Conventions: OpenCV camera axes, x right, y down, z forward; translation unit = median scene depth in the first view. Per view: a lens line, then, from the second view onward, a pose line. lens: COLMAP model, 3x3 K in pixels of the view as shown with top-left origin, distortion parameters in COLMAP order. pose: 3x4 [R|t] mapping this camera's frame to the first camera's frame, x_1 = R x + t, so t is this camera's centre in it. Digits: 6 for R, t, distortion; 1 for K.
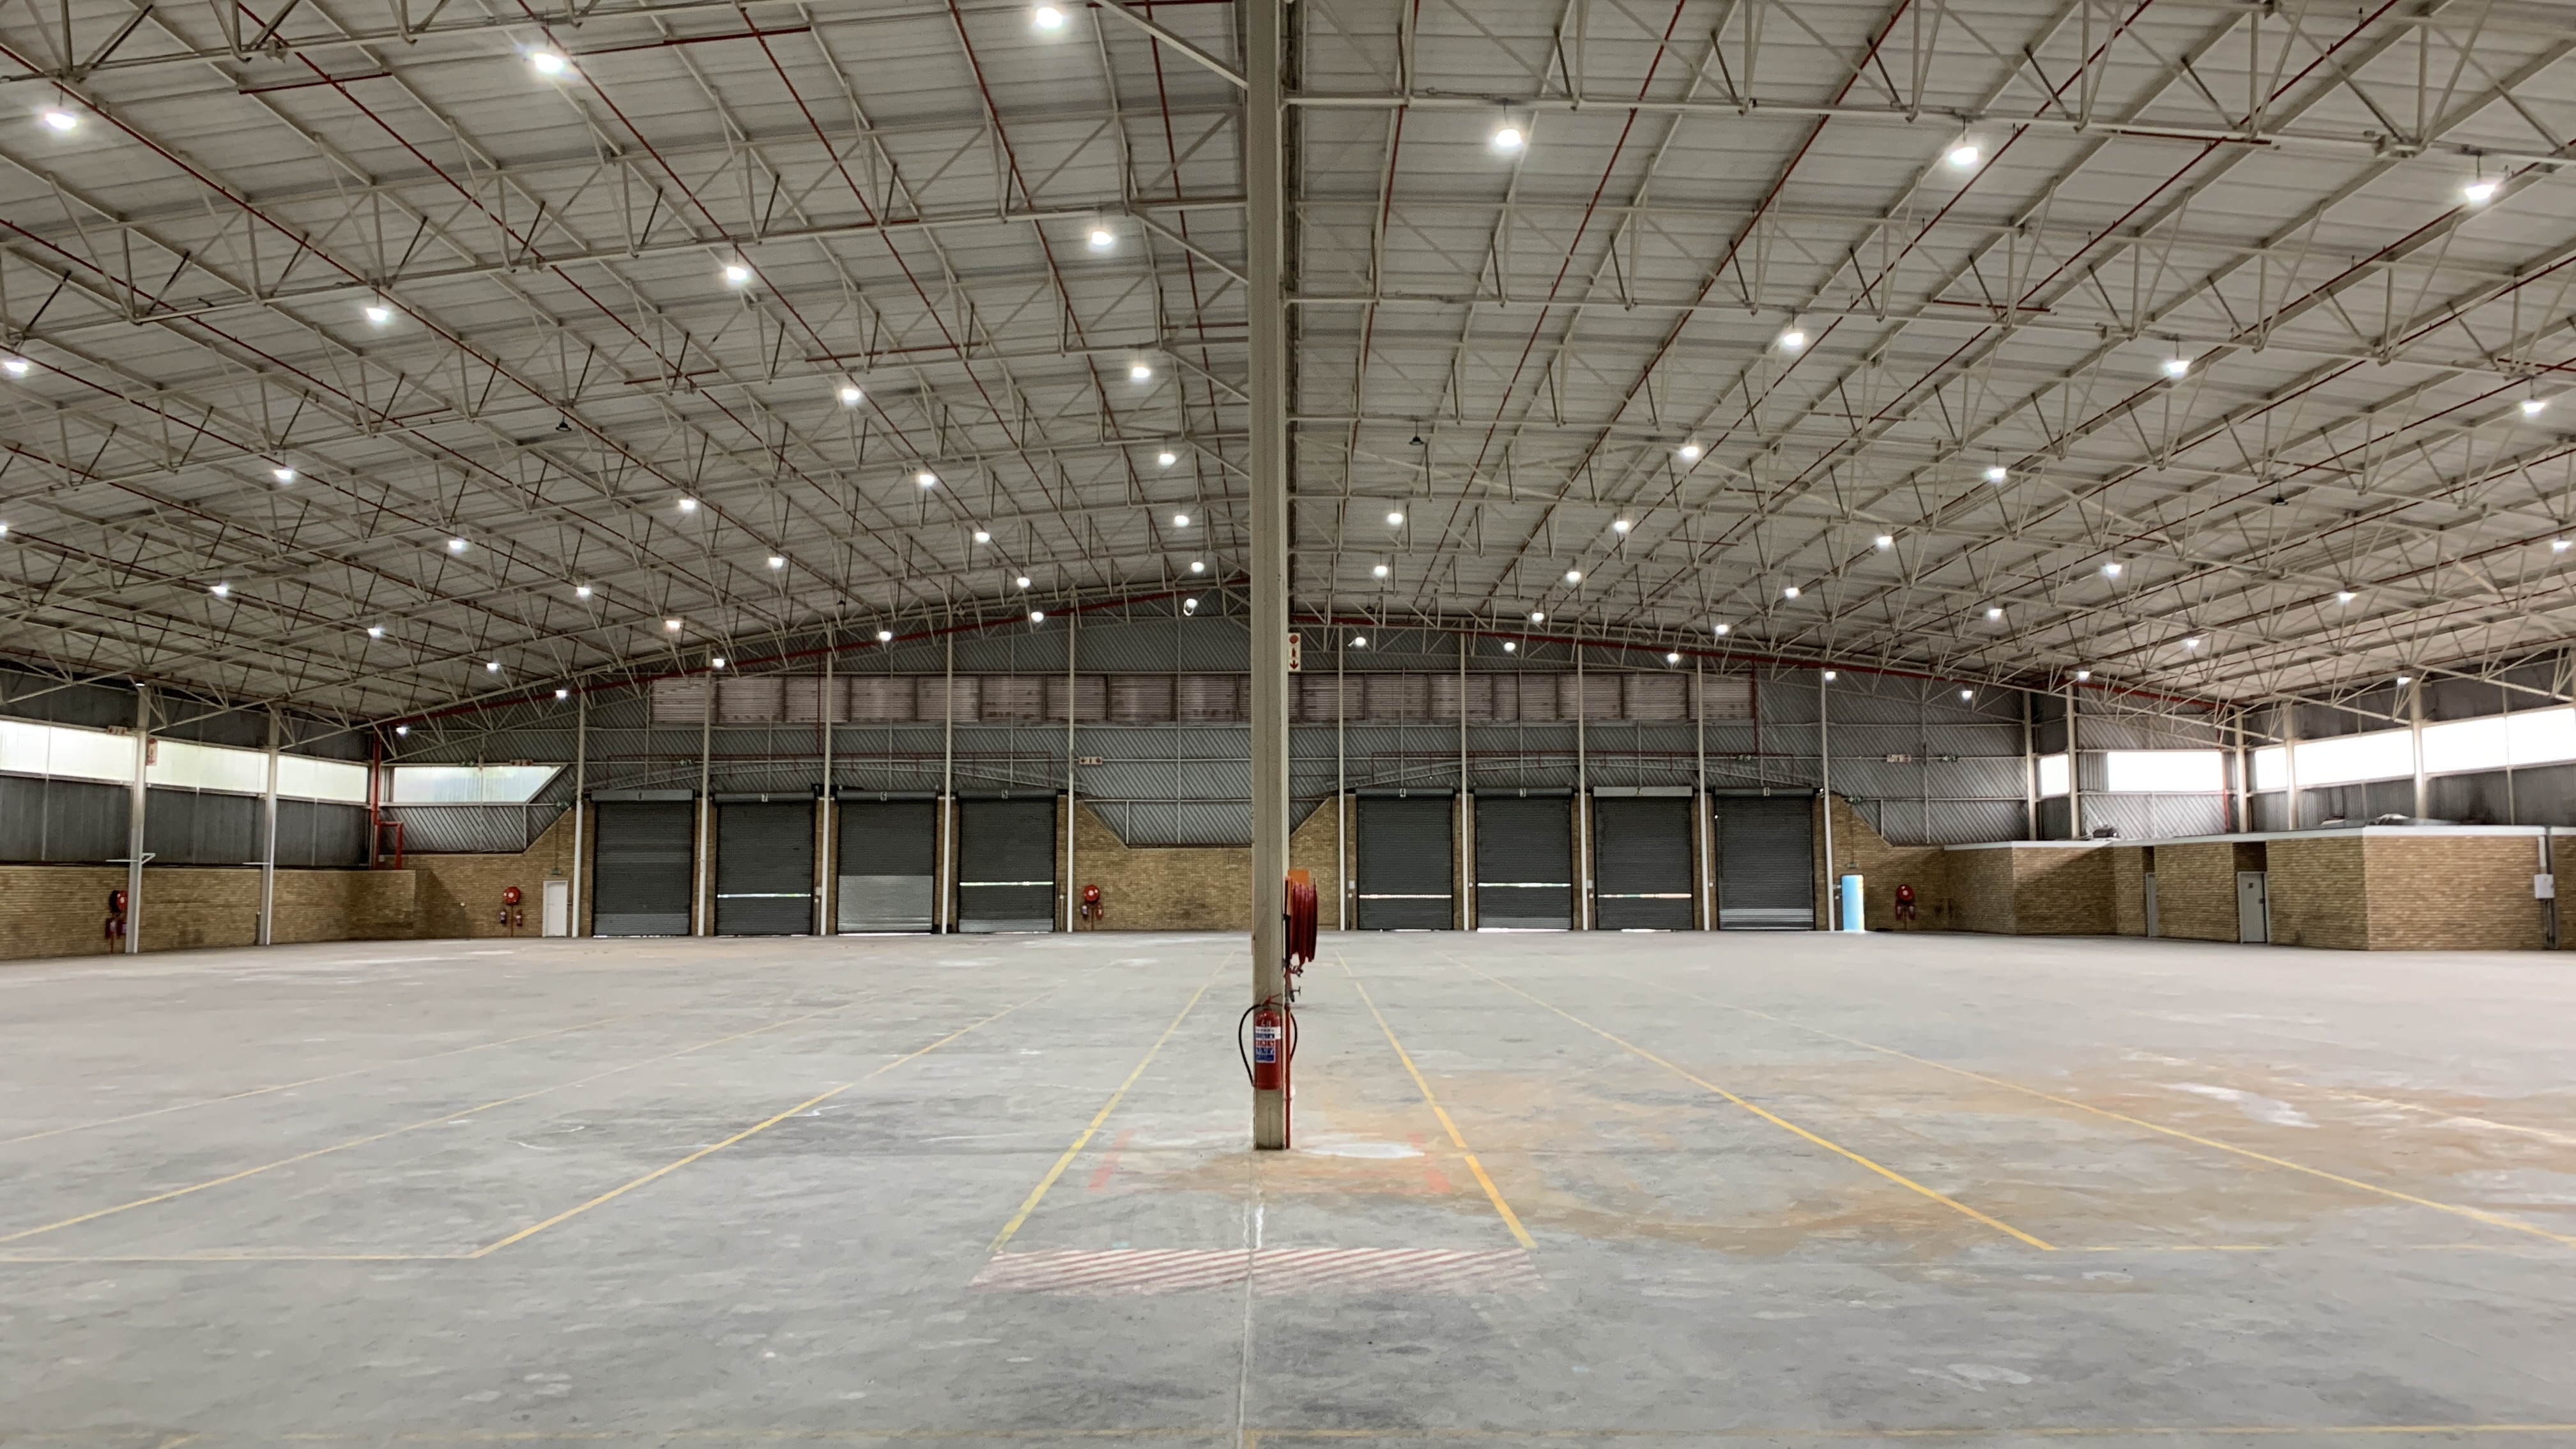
lens RADIAL K [[1949.8, 0, 1297.1], [0, 1949.8, 693.0], [0, 0, 1]] dist [0.107229, -0.128854]
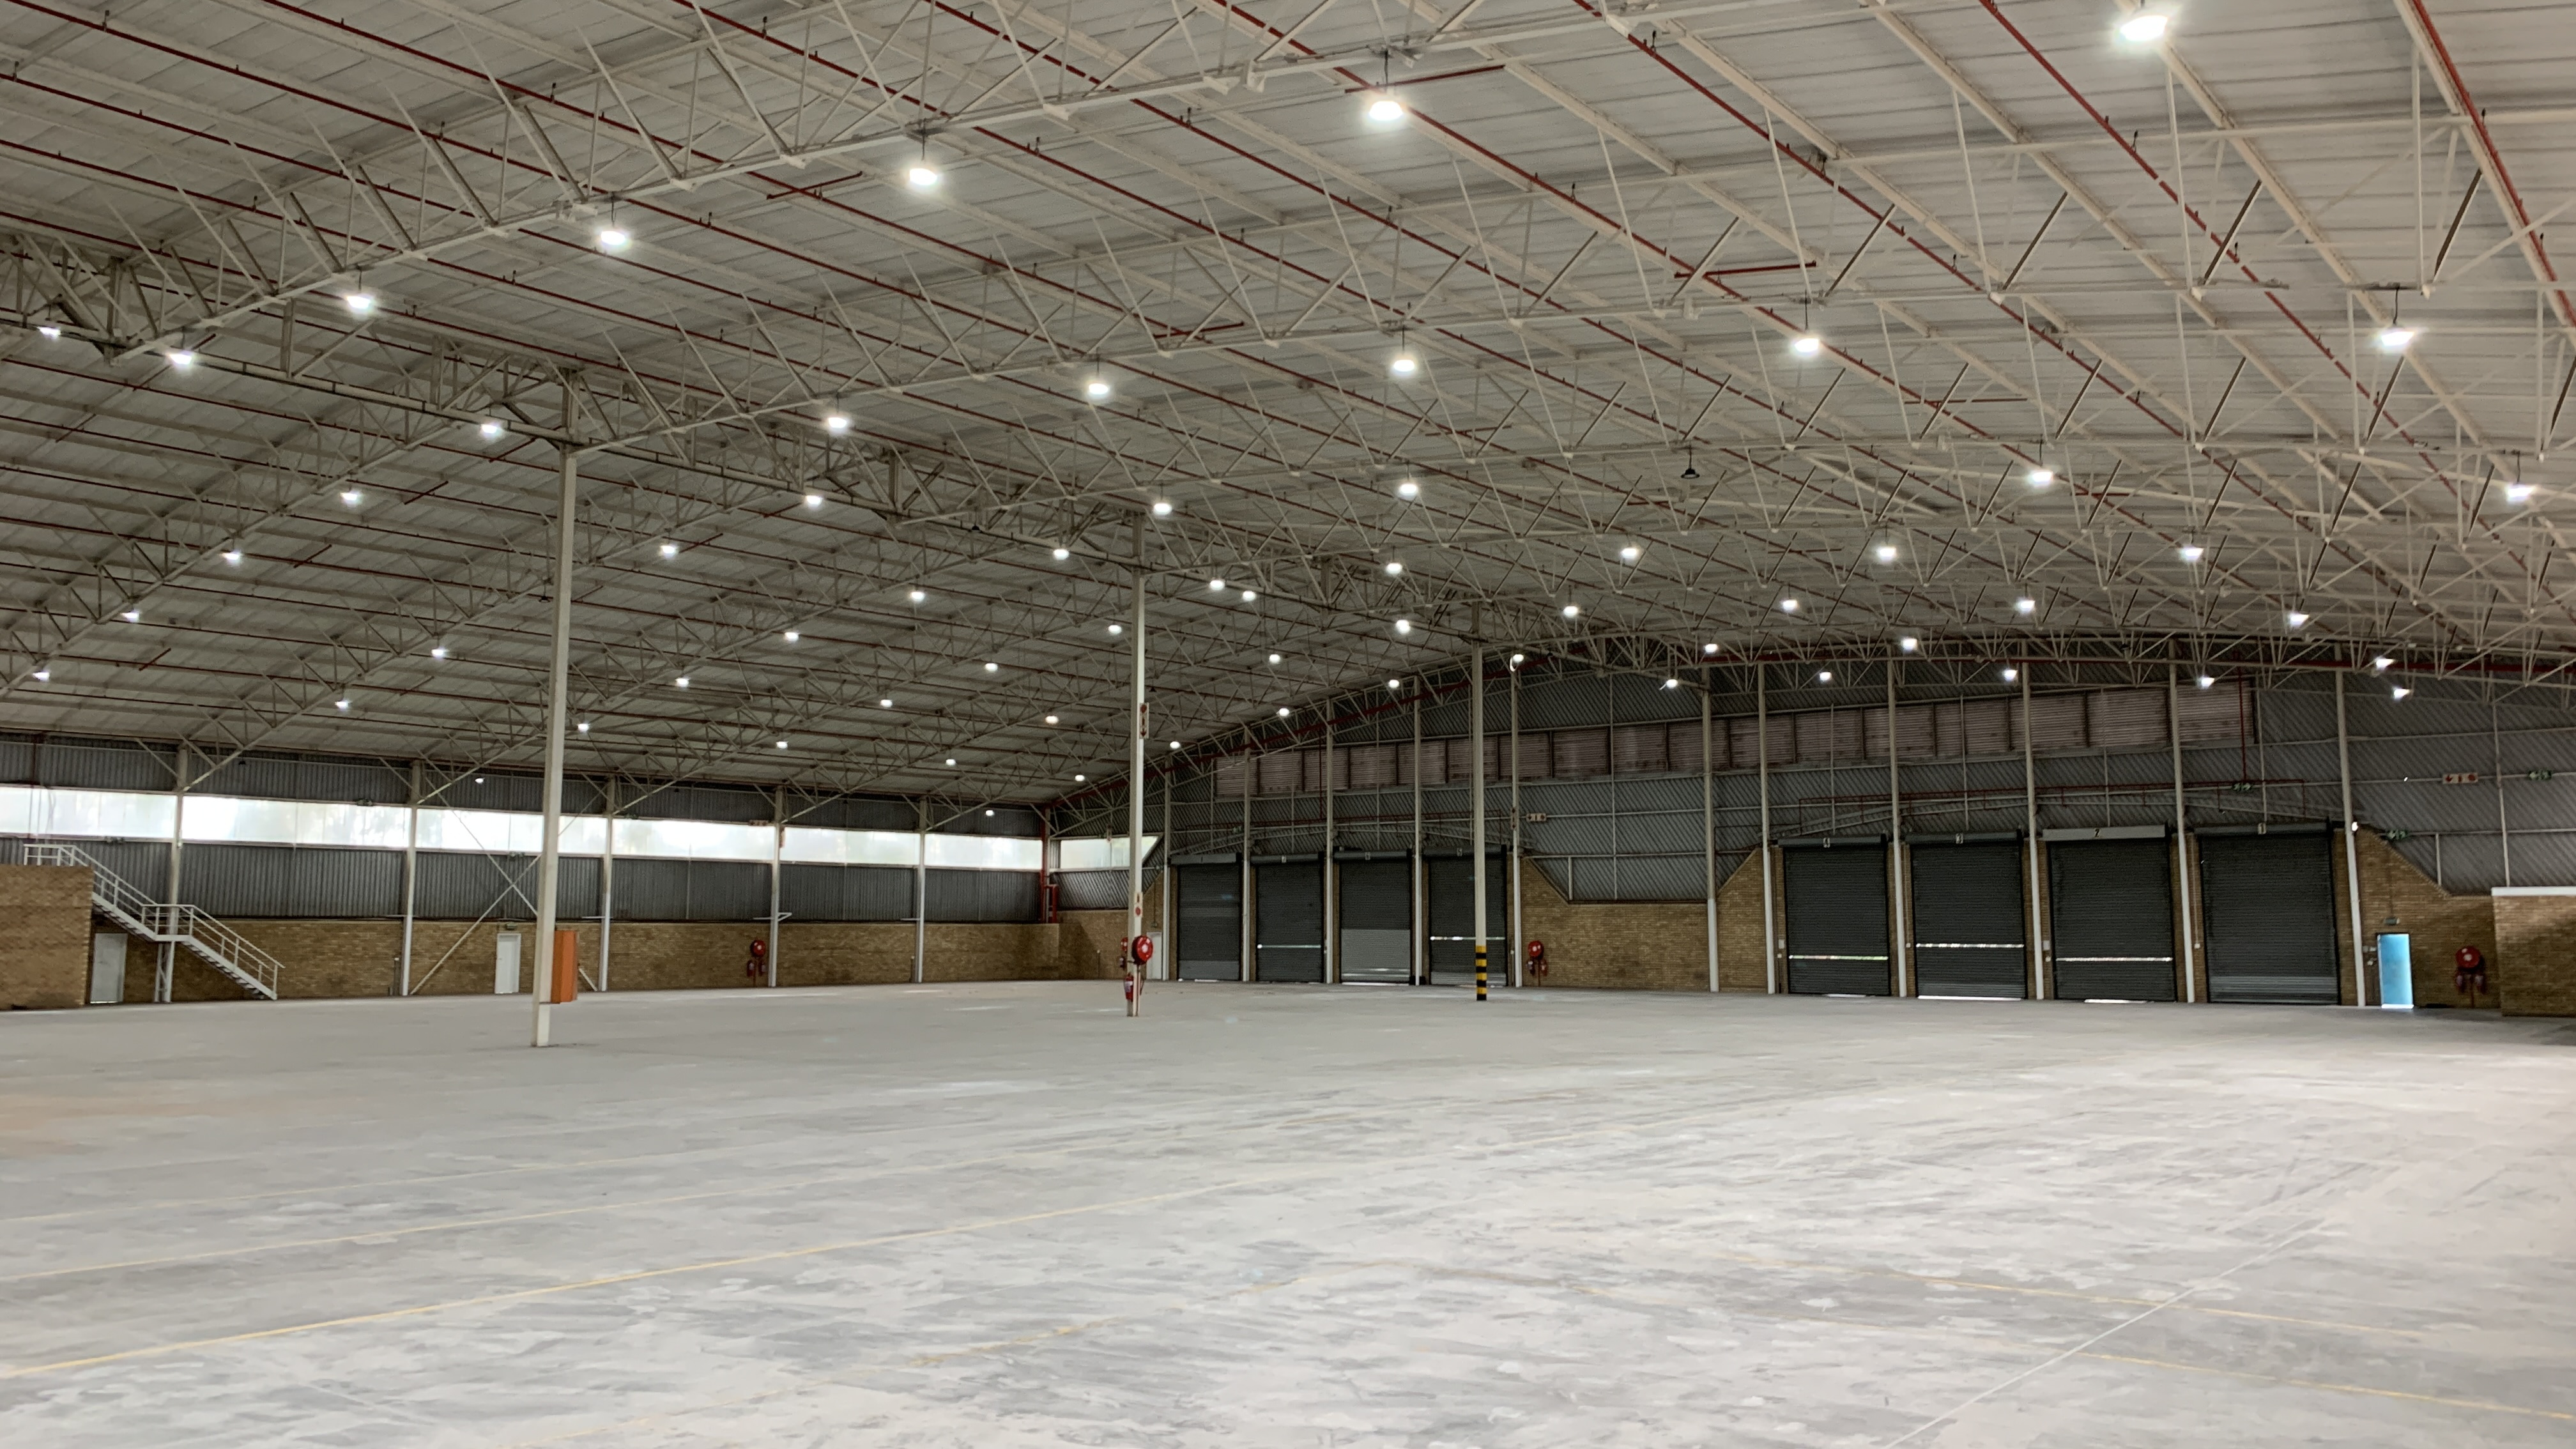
lens RADIAL K [[1948.0, 0, 1298.6], [0, 1948.0, 701.3], [0, 0, 1]] dist [0.108188, -0.184210]
pose [[0.781790, -0.070525, -0.619541, 0.430814], [0.057382, 0.997504, -0.041140, 0.009294], [0.620896, -0.003387, 0.783885, 0.131710]]
